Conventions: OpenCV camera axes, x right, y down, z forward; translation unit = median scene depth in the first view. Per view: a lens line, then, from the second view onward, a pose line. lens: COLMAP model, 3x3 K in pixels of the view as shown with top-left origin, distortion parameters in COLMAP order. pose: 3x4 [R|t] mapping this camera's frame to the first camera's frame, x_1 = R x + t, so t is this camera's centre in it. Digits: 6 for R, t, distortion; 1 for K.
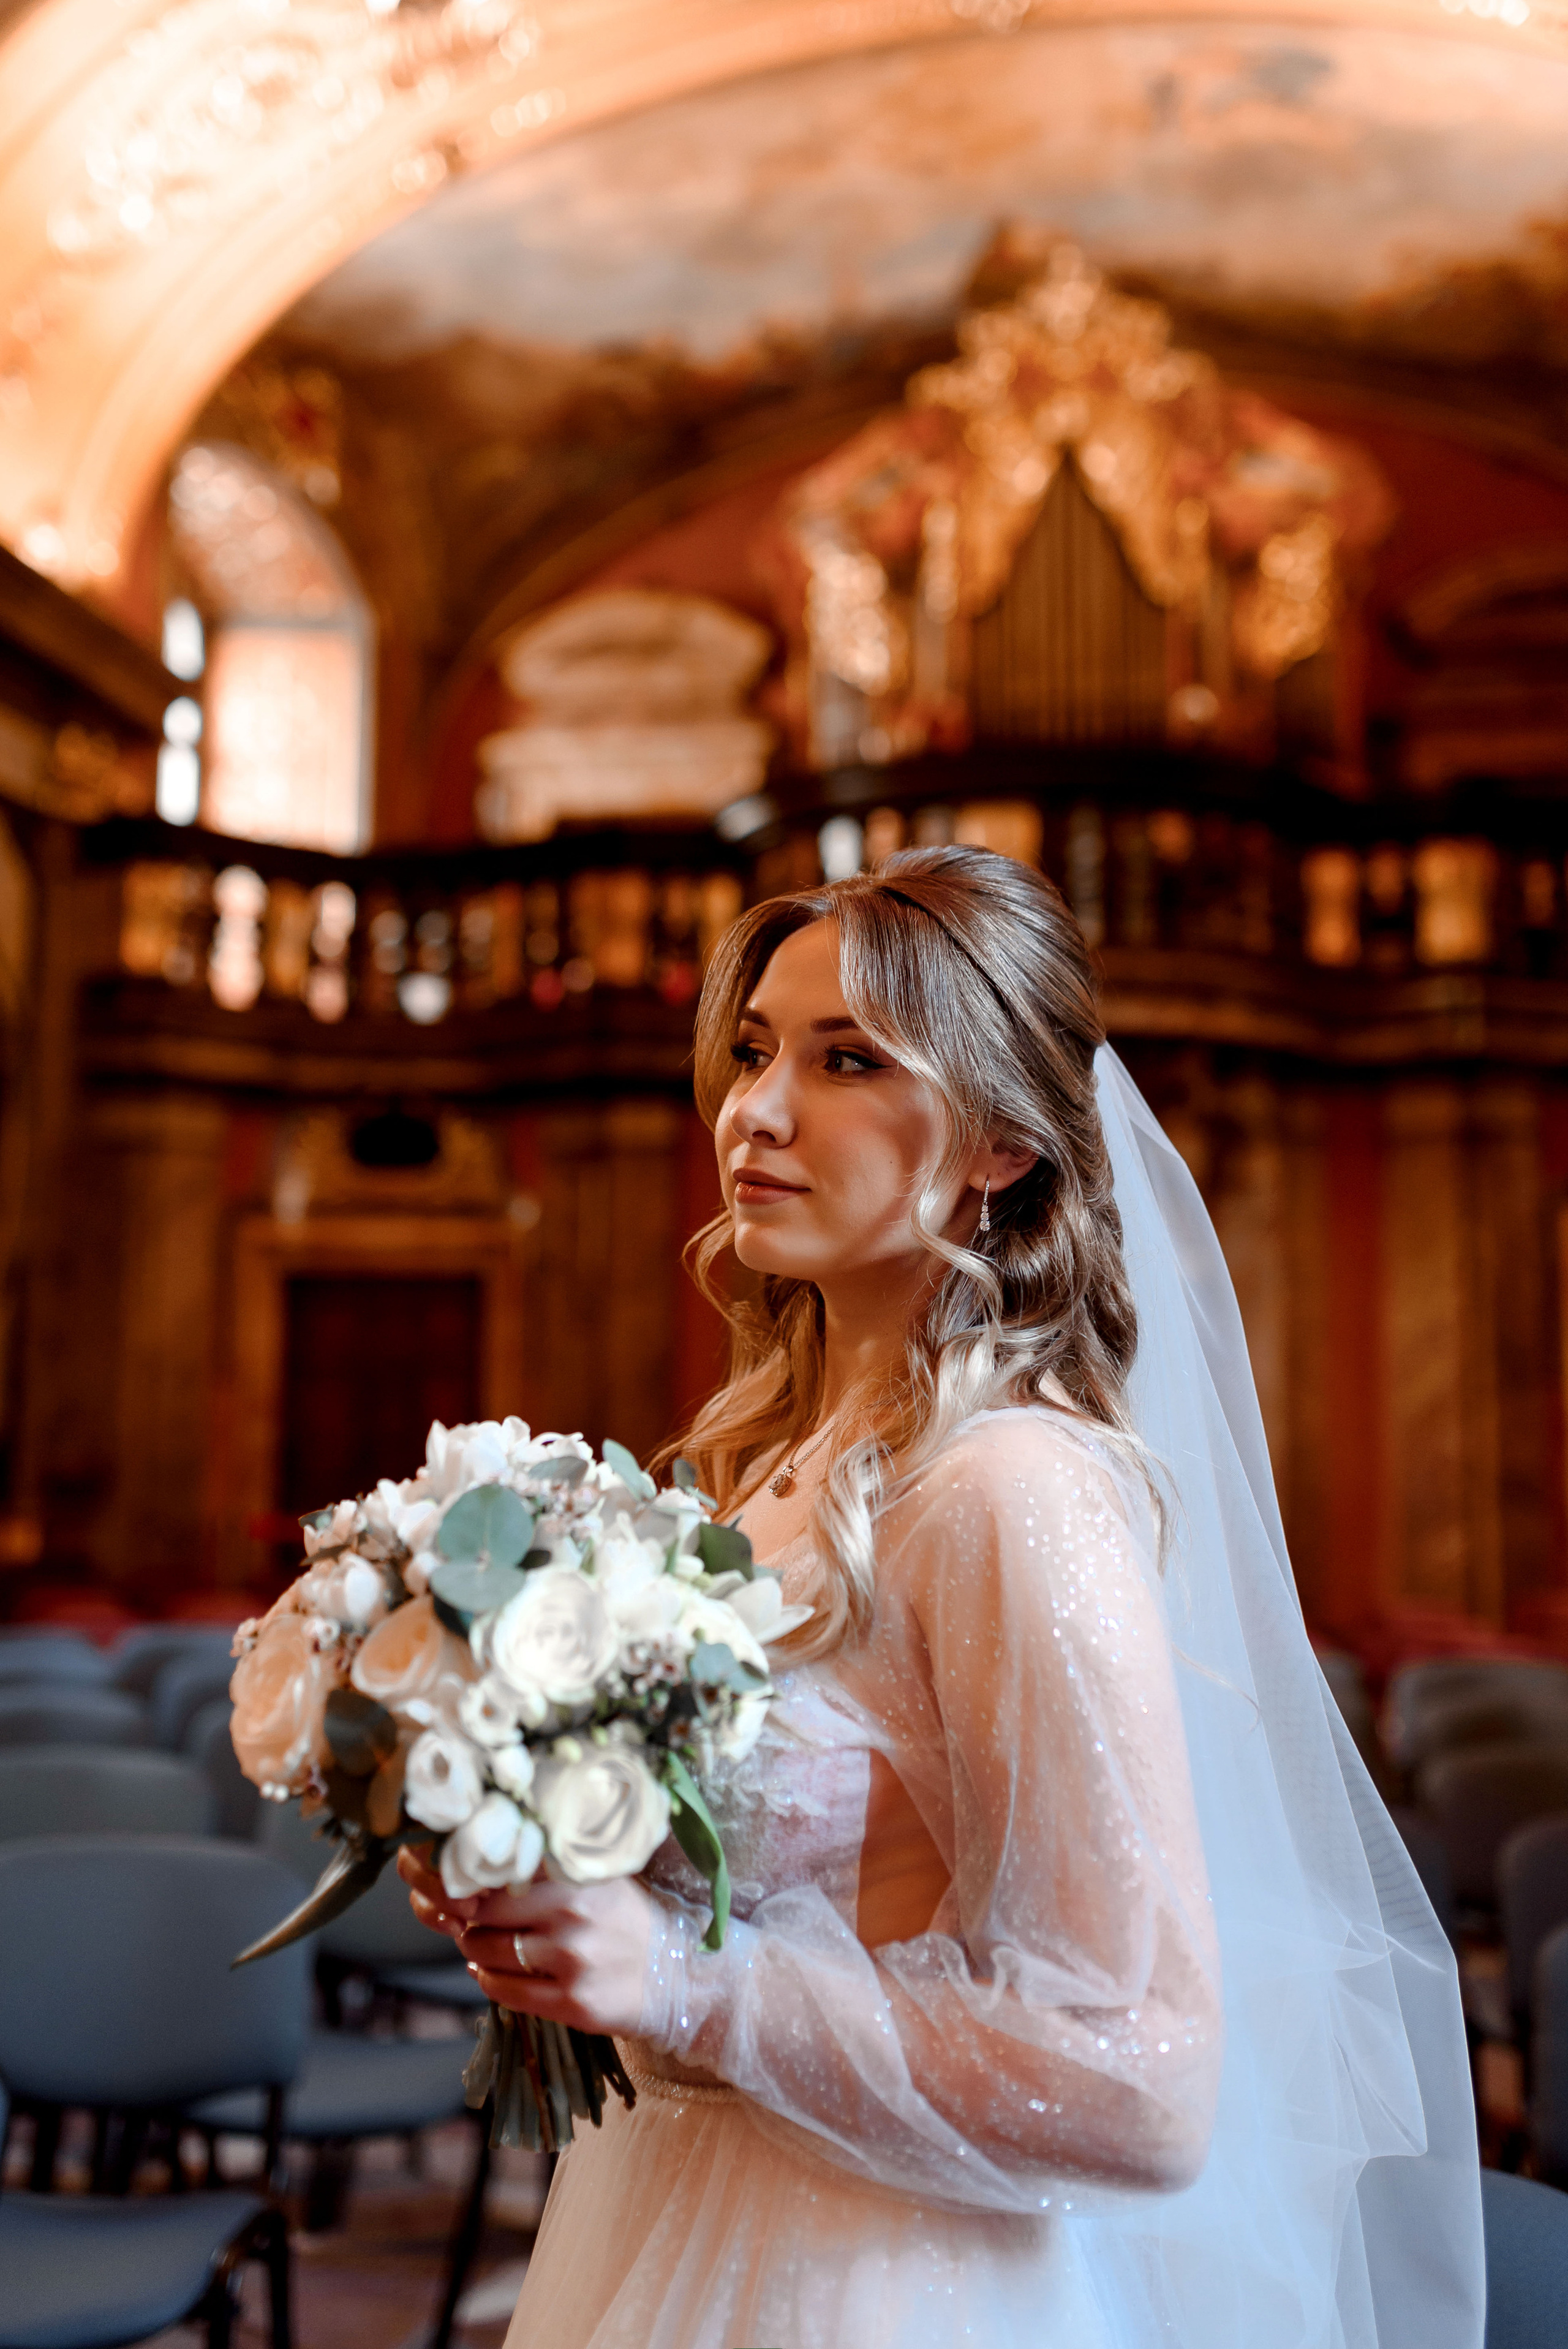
lens RADIAL K [[2302.3, 0, 784.8], [0, 2302.3, 1170.7], [0, 0, 1]] dist [-0.004899, 0.007208]
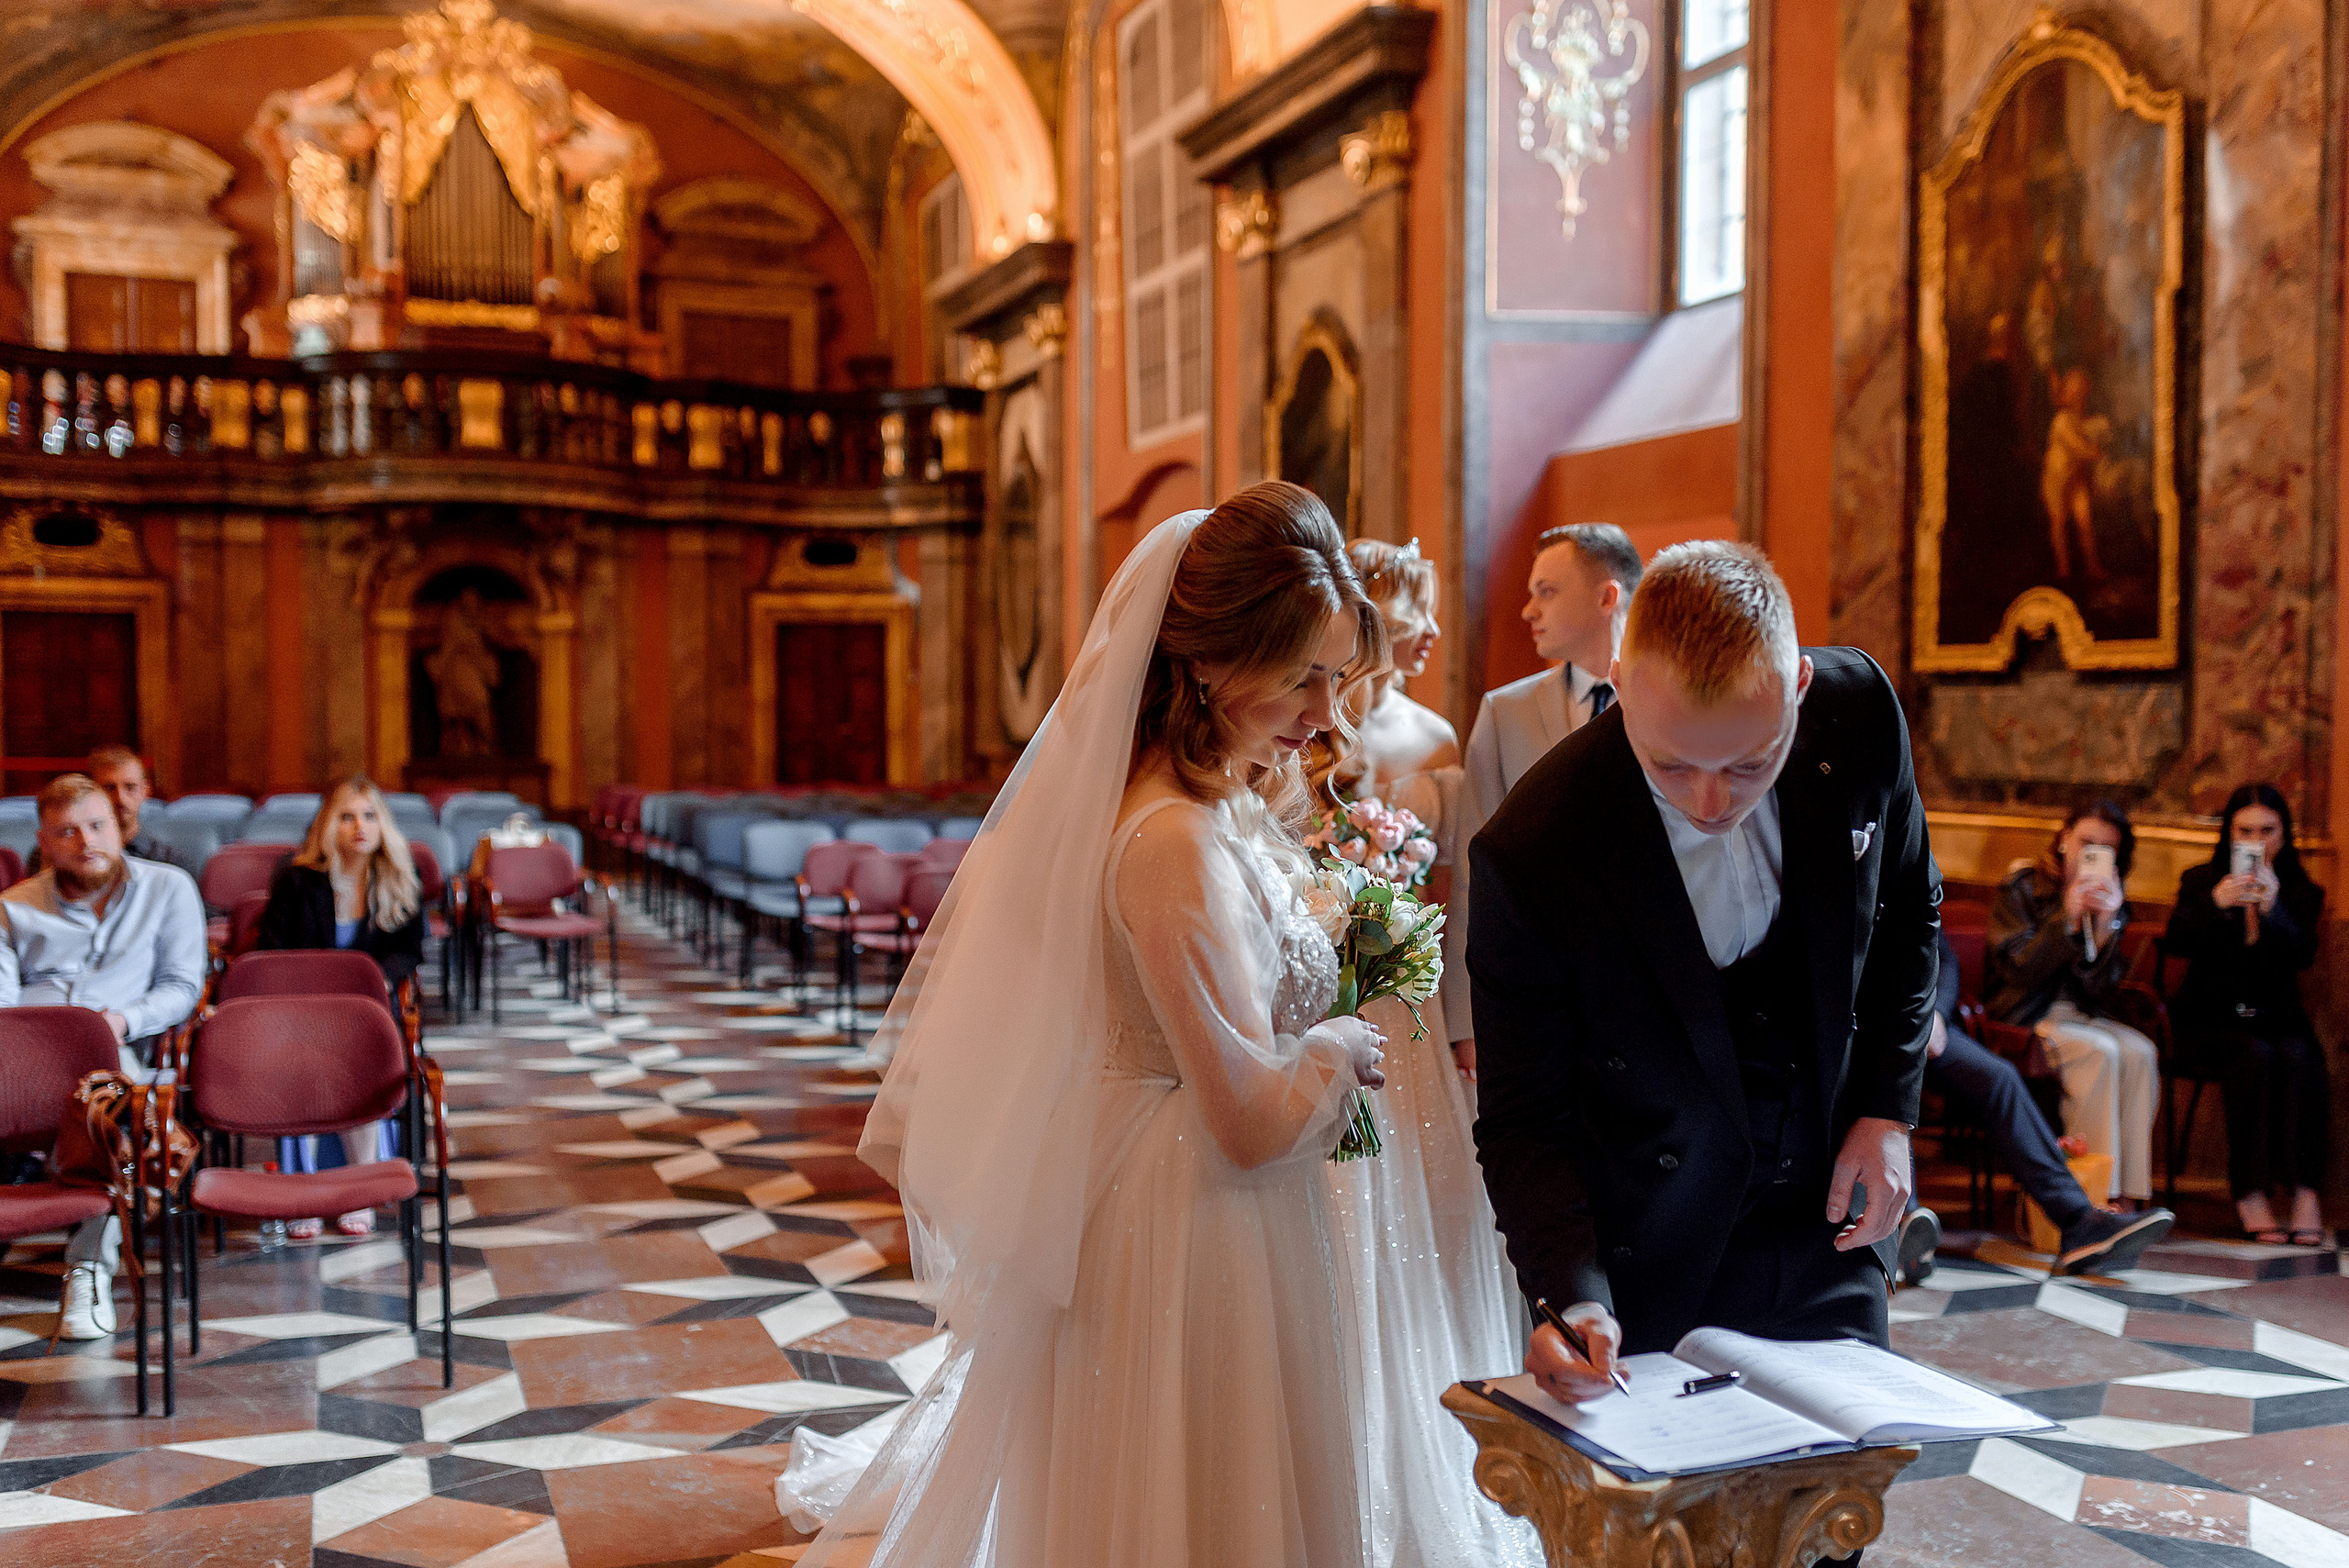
lens RADIAL K [[2324.3, 0, 1235.5], [0, 2324.3, 811.4], [0, 0, 1]] dist [-0.004392, 0.016784]
pose [[0.838869, -0.024936, 0.543761, -0.334957], [-0.068231, 0.986254, 0.150488, -0.106694], [-0.540039, -0.163341, 0.825637, -0.749839]]
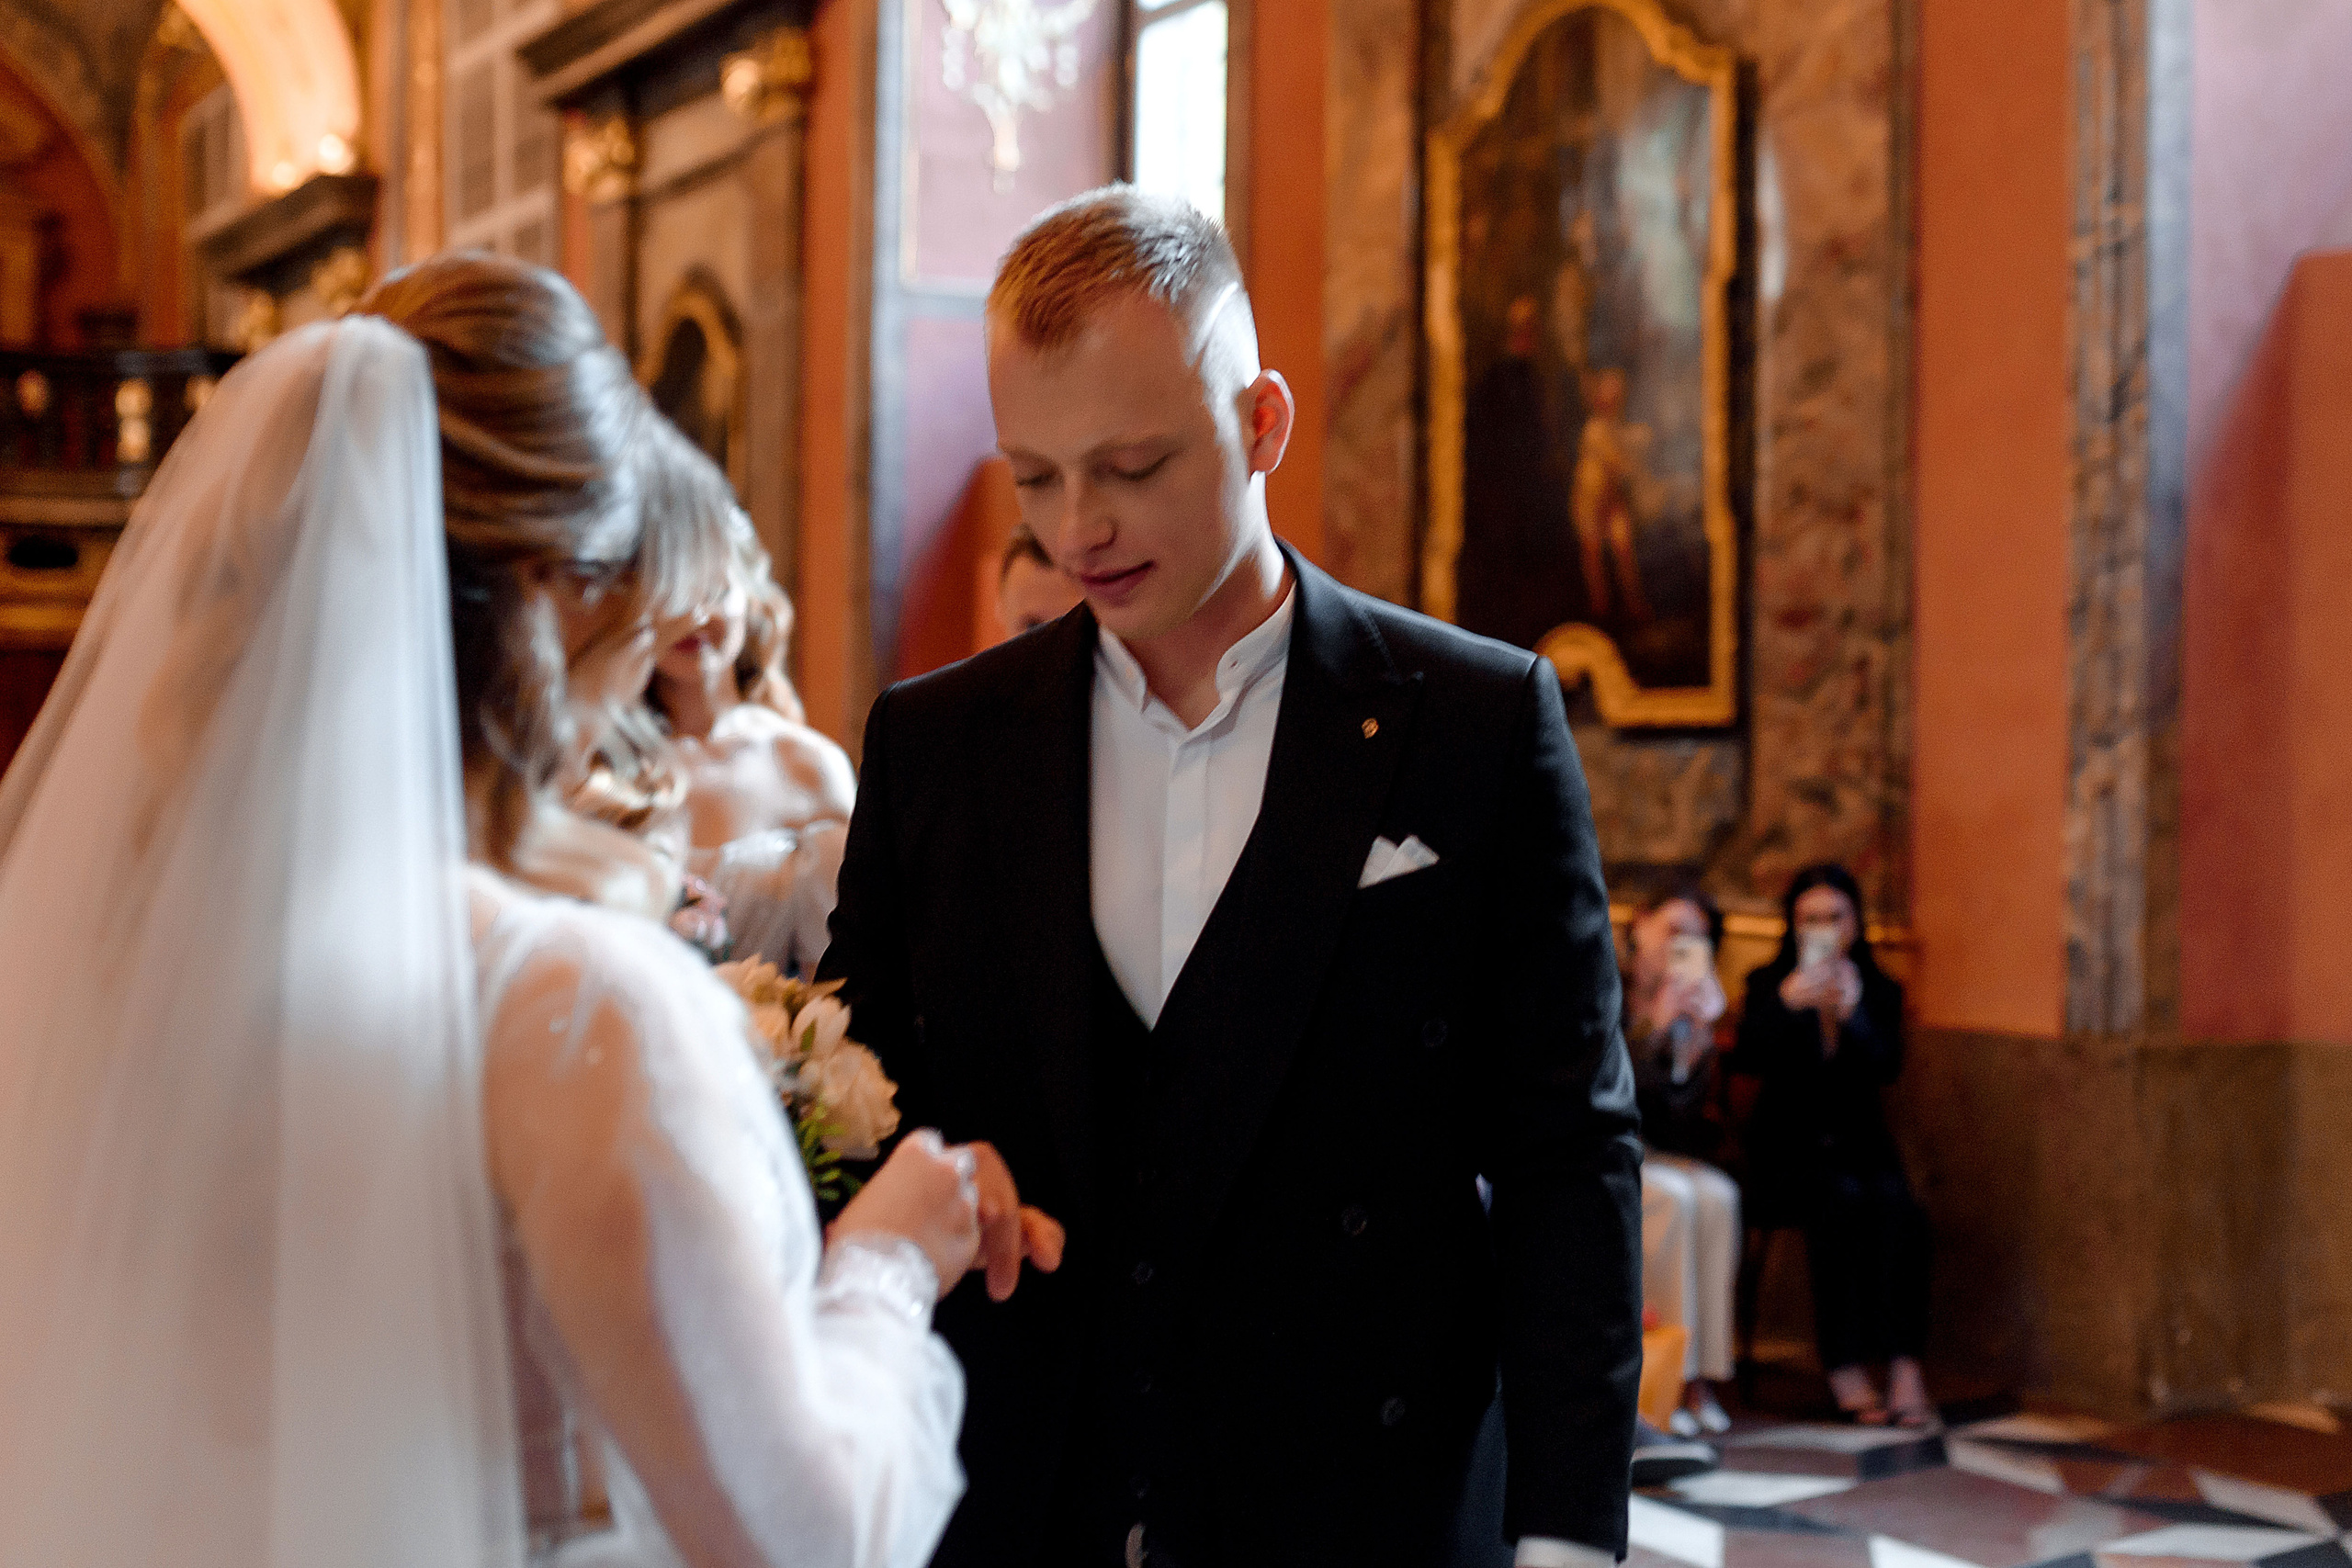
lens RADIAL K [[2651.3, 0, 1320.5], [0, 2651.3, 731.1], [0, 0, 1]] dist [-0.005368, 0.006797]
pose [[0.664307, 0.015342, 0.747303, -0.293659], [-0.103378, 0.992067, 0.071531, -0.099985], [-0.740277, -0.124773, 0.660623, -0.694404]]
